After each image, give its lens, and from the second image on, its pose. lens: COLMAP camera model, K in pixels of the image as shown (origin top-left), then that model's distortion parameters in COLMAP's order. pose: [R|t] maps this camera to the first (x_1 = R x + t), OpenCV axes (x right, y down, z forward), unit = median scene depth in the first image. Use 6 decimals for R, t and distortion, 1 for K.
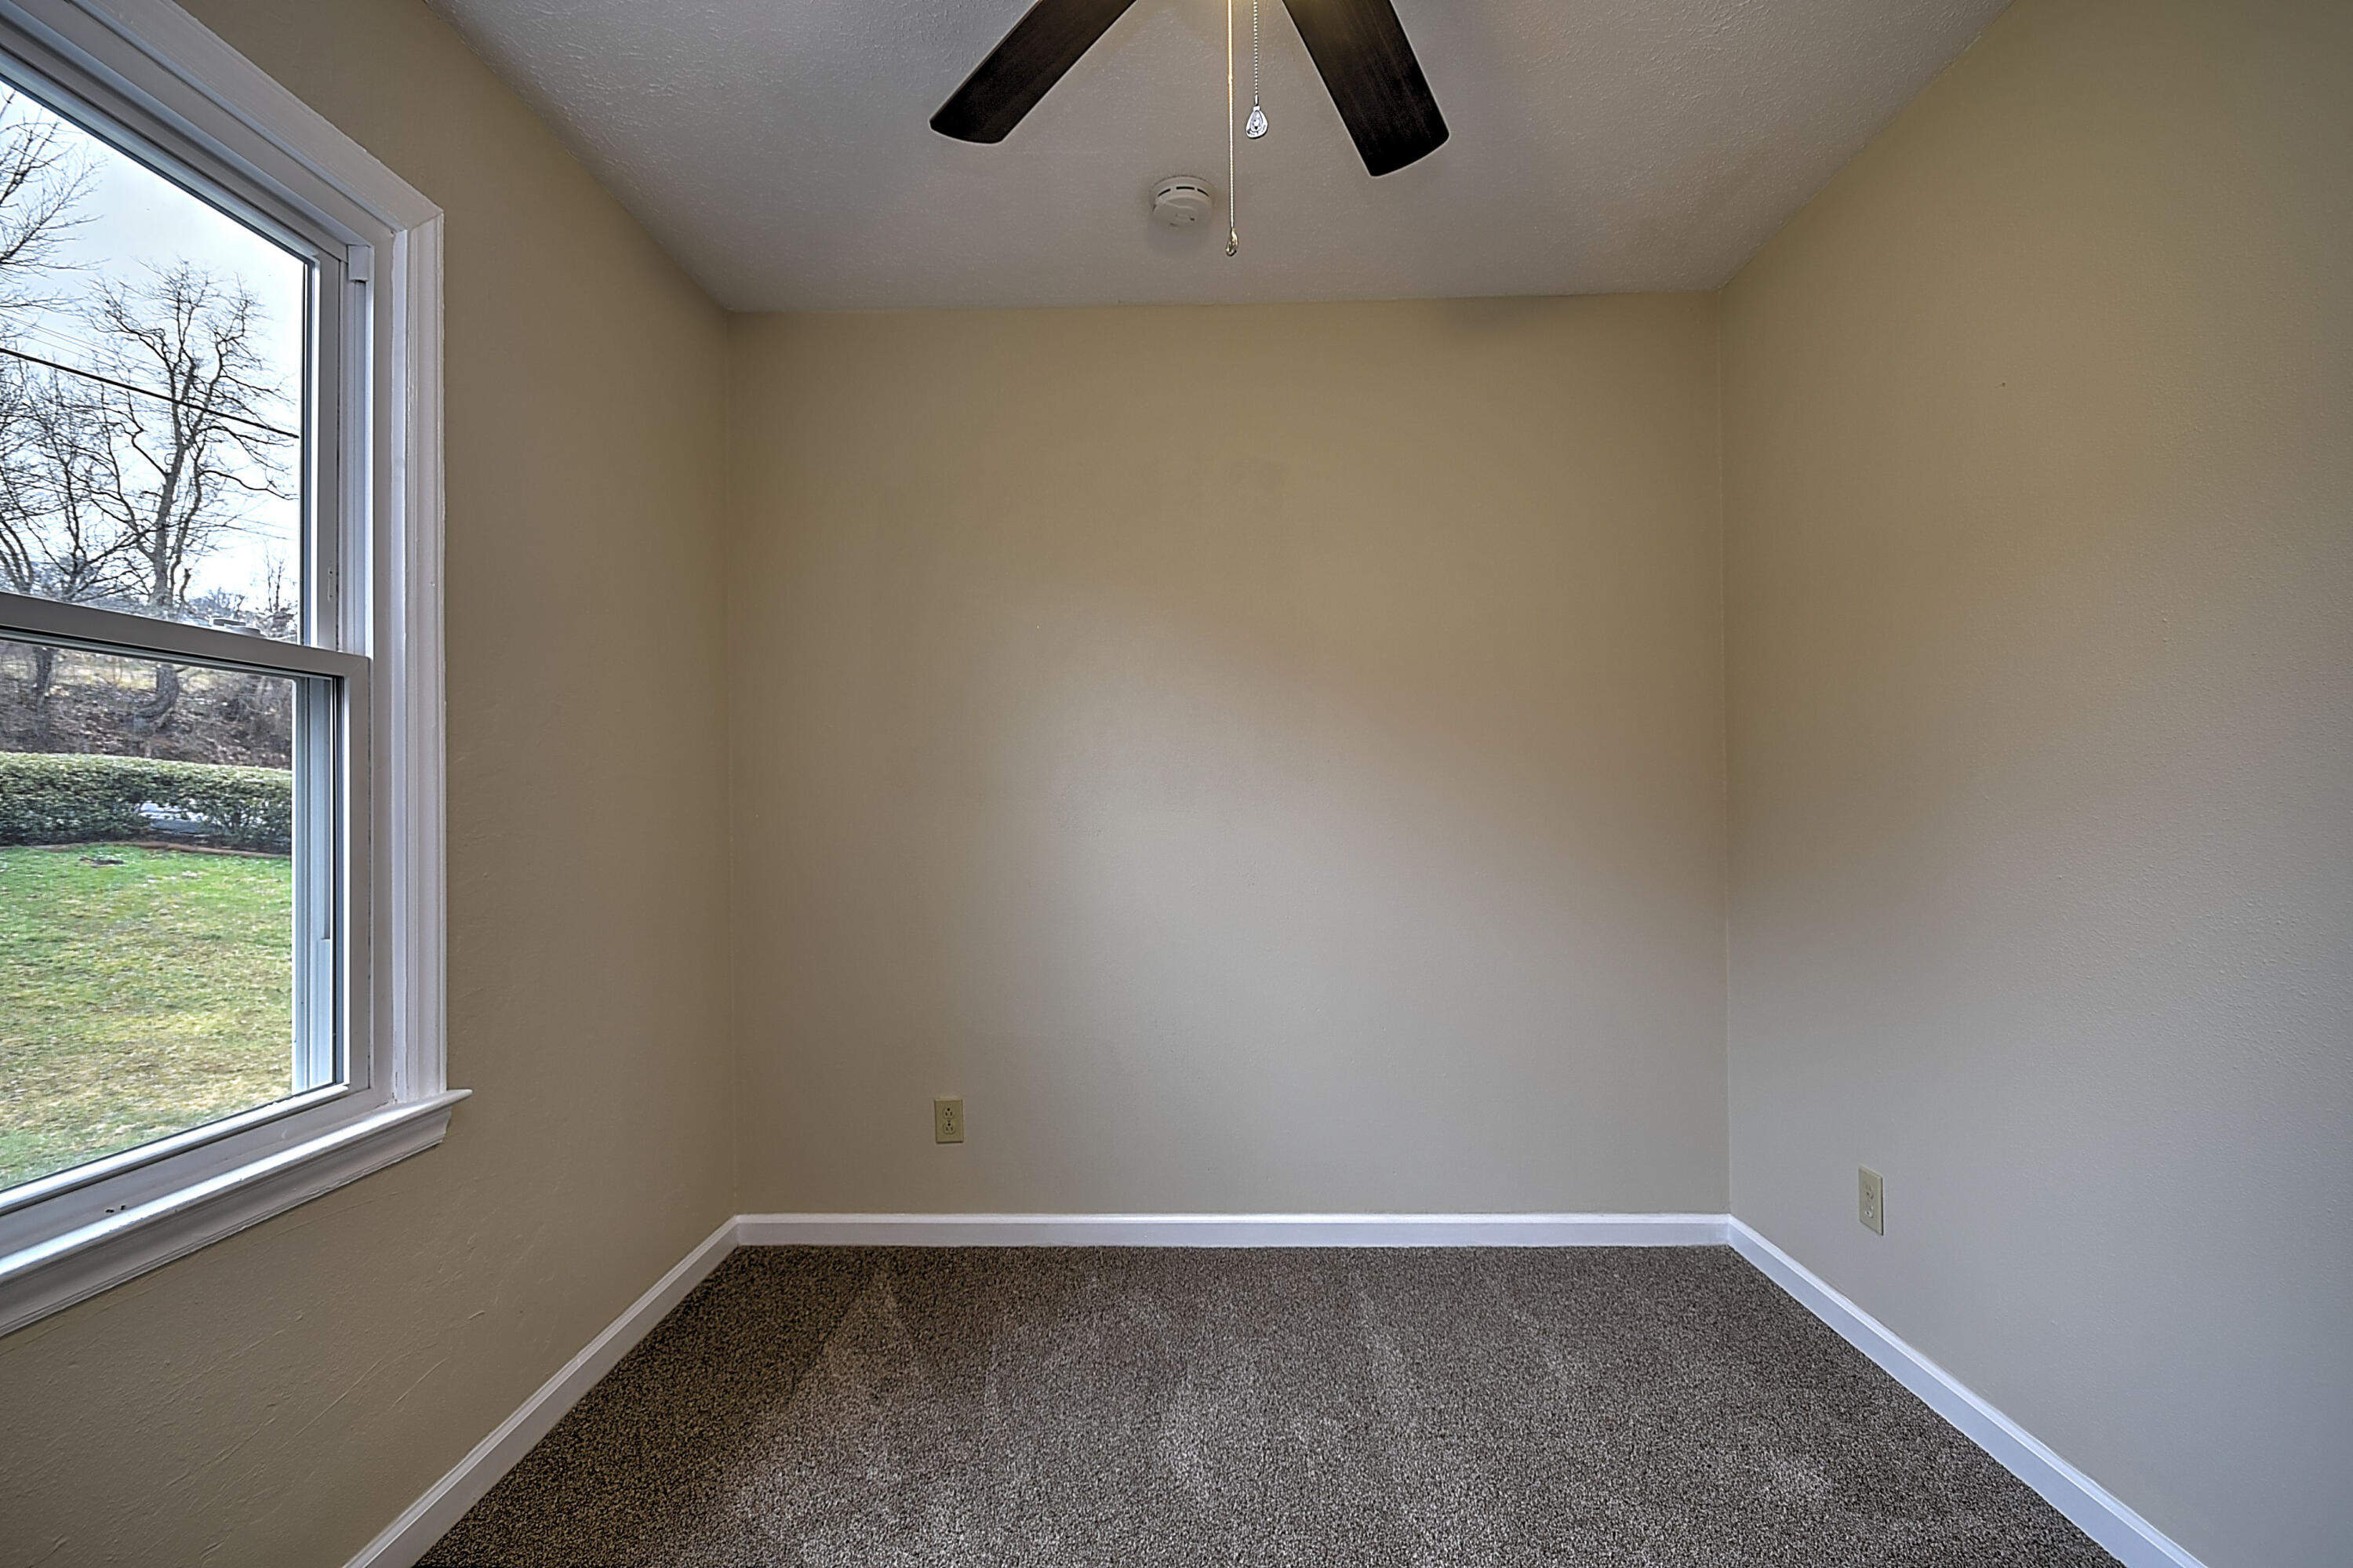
lens RADIAL K [[1022.7, 0, 1168.9], [0, 1022.7, 794.9], [0, 0, 1]] dist [0.009941, -0.013434]
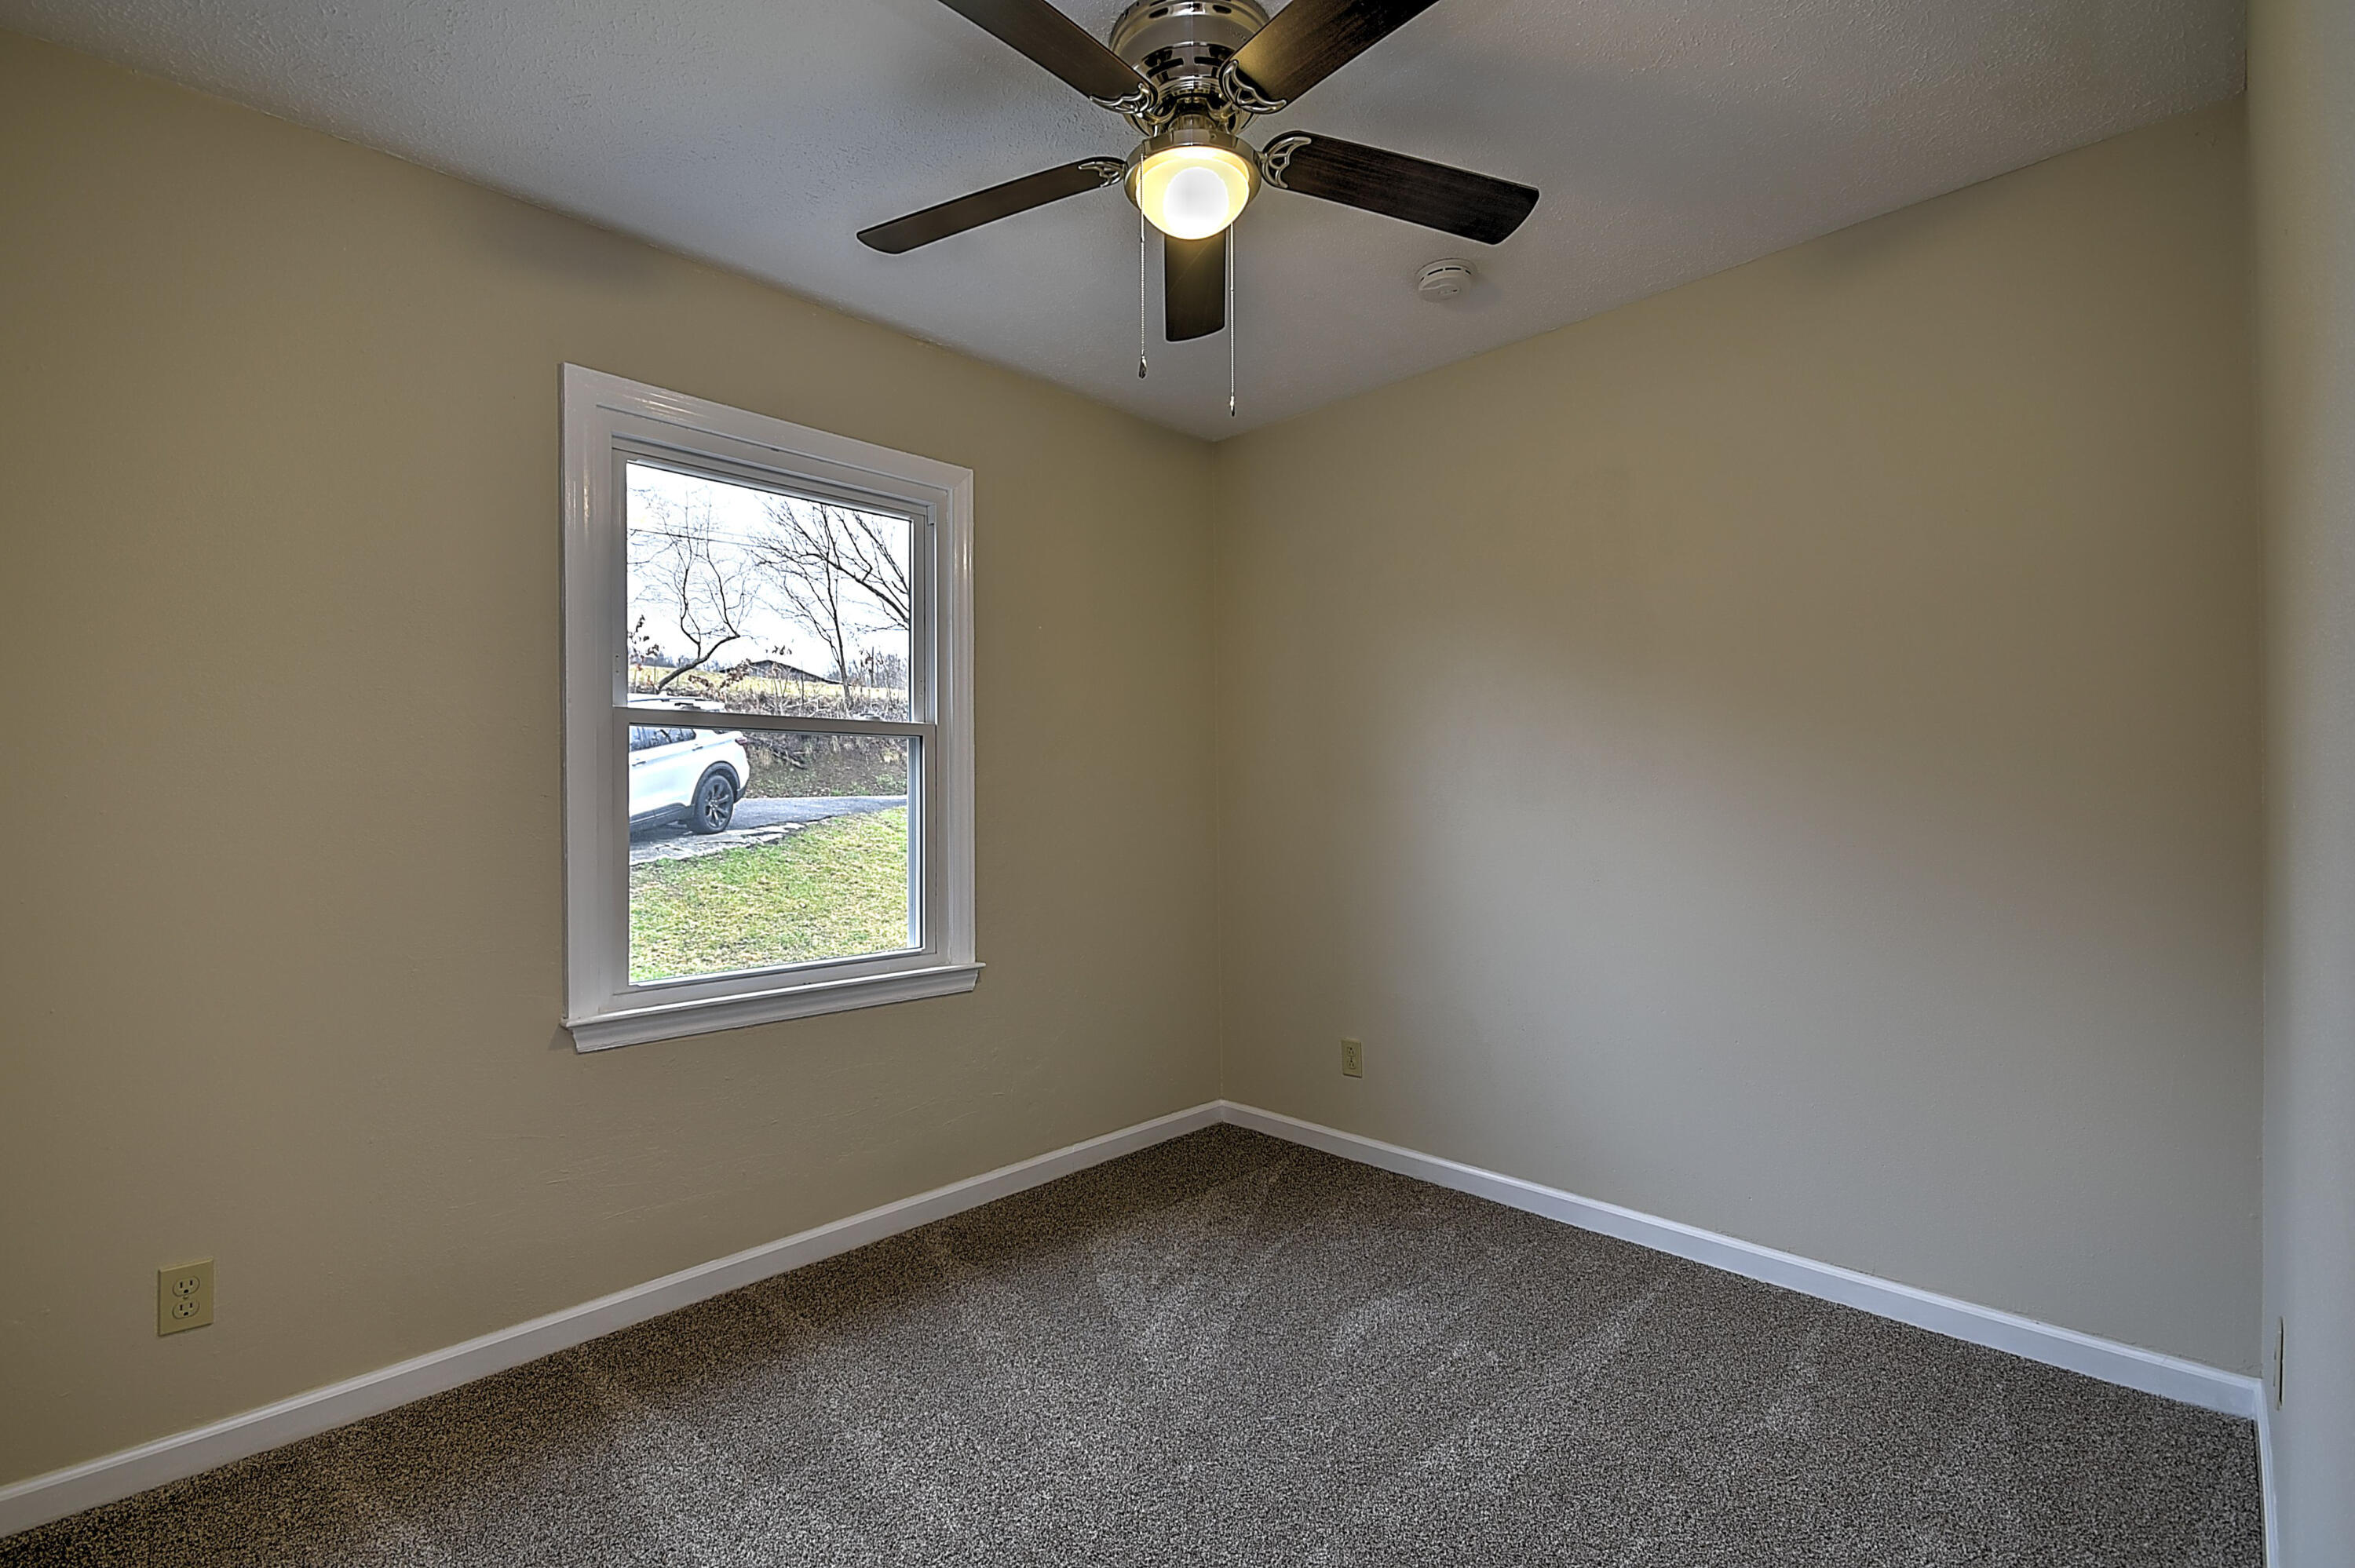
lens RADIAL K [[1023.4, 0, 1169.9], [0, 1023.4, 794.9], [0, 0, 1]] dist [0.009941, -0.013434]
pose [[0.725435, 0.005332, -0.688270, 0.677212], [0.005064, 0.999902, 0.013085, -0.022544], [0.688272, -0.012978, 0.725337, -0.057191]]
